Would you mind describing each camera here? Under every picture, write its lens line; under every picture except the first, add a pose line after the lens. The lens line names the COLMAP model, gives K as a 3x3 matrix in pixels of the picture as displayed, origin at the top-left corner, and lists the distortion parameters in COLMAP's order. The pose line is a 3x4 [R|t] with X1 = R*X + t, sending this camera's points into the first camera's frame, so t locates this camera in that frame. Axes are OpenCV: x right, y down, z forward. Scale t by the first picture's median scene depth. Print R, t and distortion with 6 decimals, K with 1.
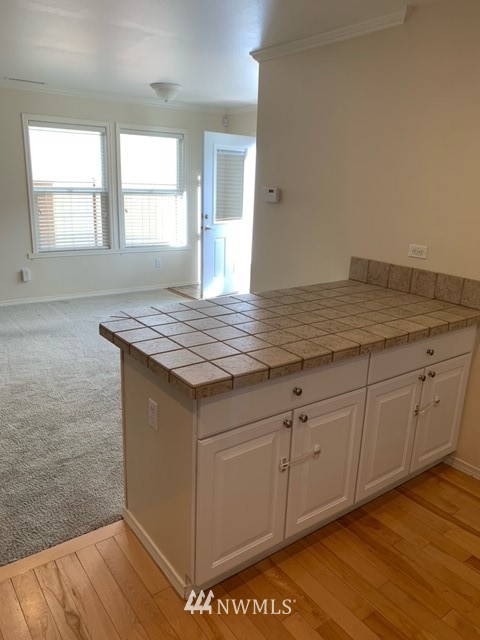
lens RADIAL K [[487.6, 0, 240.0], [0, 487.6, 320.0], [0, 0, 1]] dist [0.004649, -0.055350]
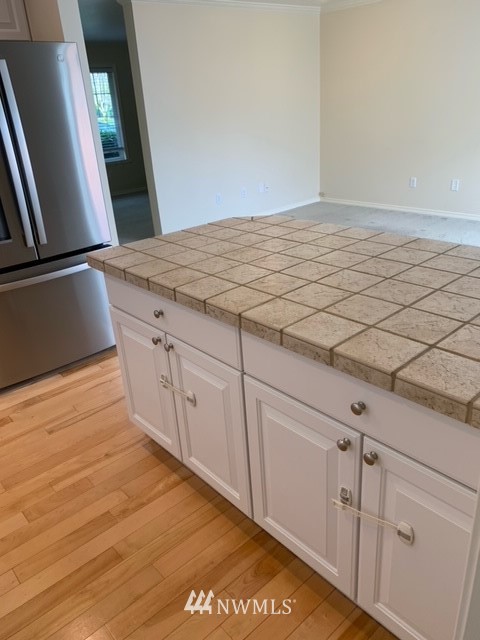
lens RADIAL K [[487.6, 0, 240.0], [0, 487.6, 320.0], [0, 0, 1]] dist [0.004649, -0.055350]
pose [[0.077811, 0.360671, -0.929442, 0.942771], [-0.204118, 0.918283, 0.339253, -0.182894], [0.975849, 0.163319, 0.145072, 0.940039]]
